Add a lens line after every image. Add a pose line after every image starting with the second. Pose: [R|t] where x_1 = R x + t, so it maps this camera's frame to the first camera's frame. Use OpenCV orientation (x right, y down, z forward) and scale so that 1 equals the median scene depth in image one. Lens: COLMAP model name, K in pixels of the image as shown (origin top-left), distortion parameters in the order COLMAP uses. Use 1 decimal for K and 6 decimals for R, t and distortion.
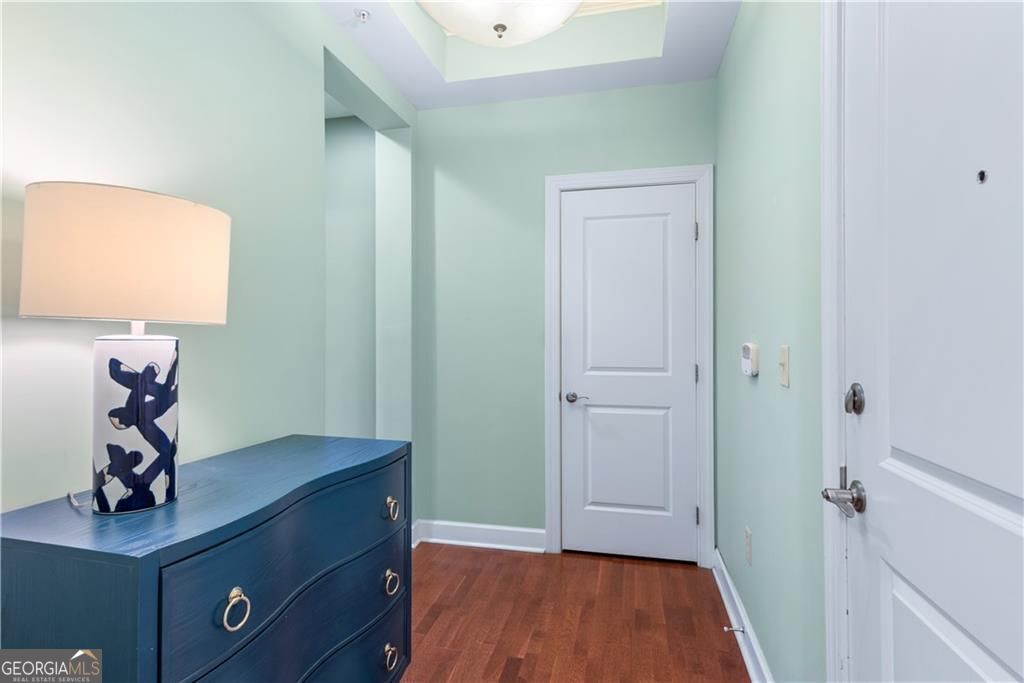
lens RADIAL K [[505.0, 0, 516.5], [0, 505.0, 339.7], [0, 0, 1]] dist [0.019352, -0.000068]
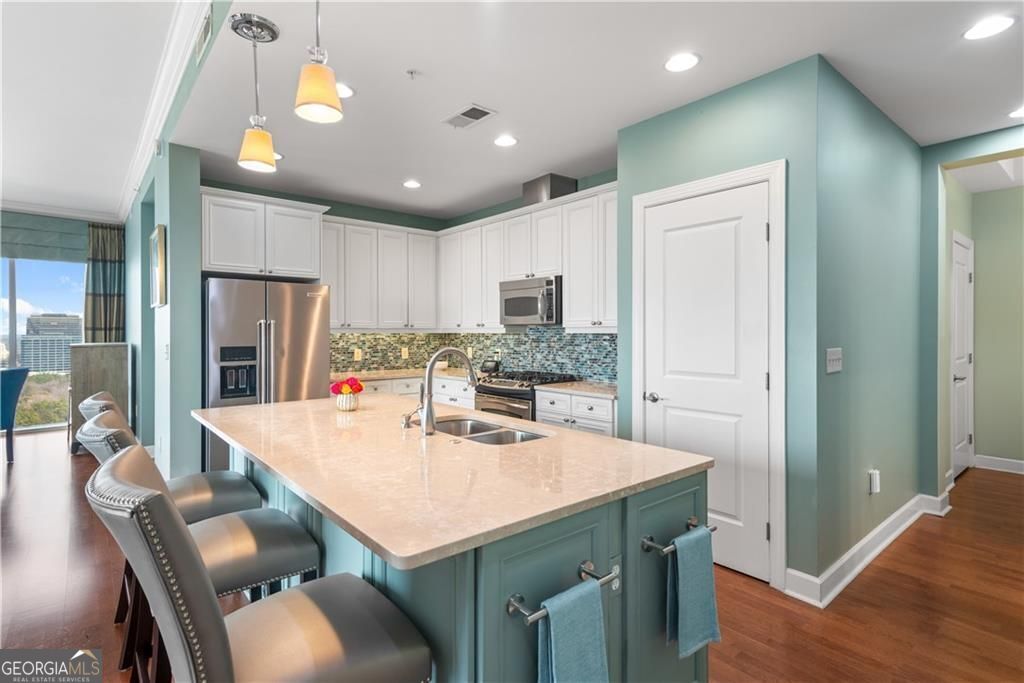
lens RADIAL K [[505.0, 0, 509.5], [0, 505.0, 336.4], [0, 0, 1]] dist [0.019352, -0.000068]
pose [[0.793688, 0.008040, -0.608272, 0.530451], [-0.007557, 0.999966, 0.003356, -0.018198], [0.608278, 0.001934, 0.793722, -0.047465]]
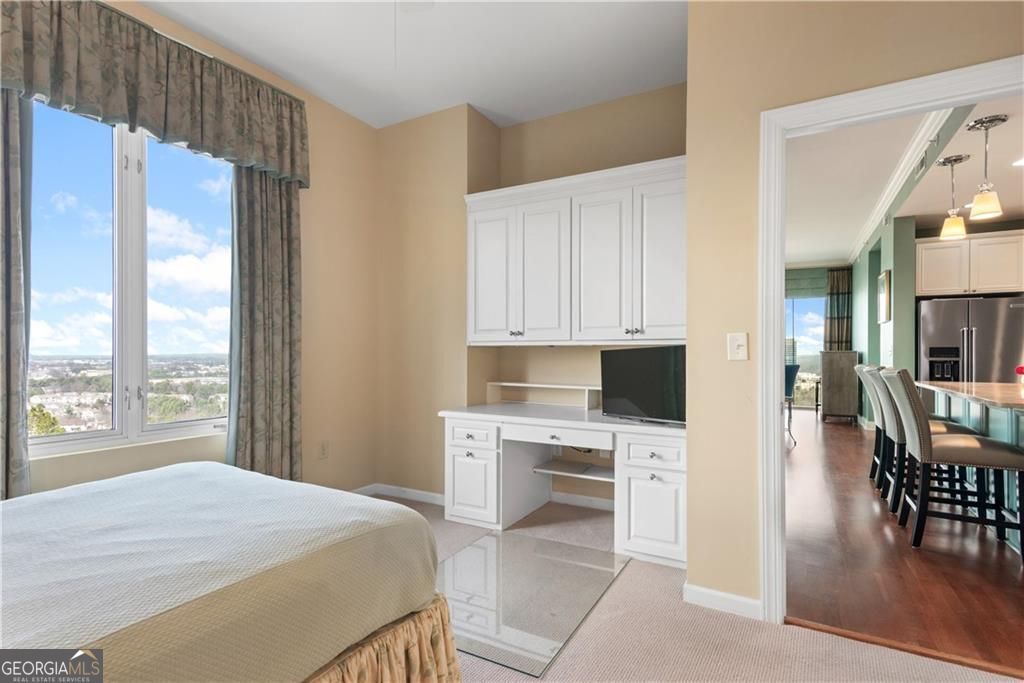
lens RADIAL K [[505.0, 0, 507.0], [0, 505.0, 352.0], [0, 0, 1]] dist [0.019352, -0.000068]
pose [[-0.291266, 0.001157, -0.956641, 1.437467], [-0.008761, 0.999954, 0.003877, 0.042302], [0.956602, 0.009510, -0.291242, -0.416341]]
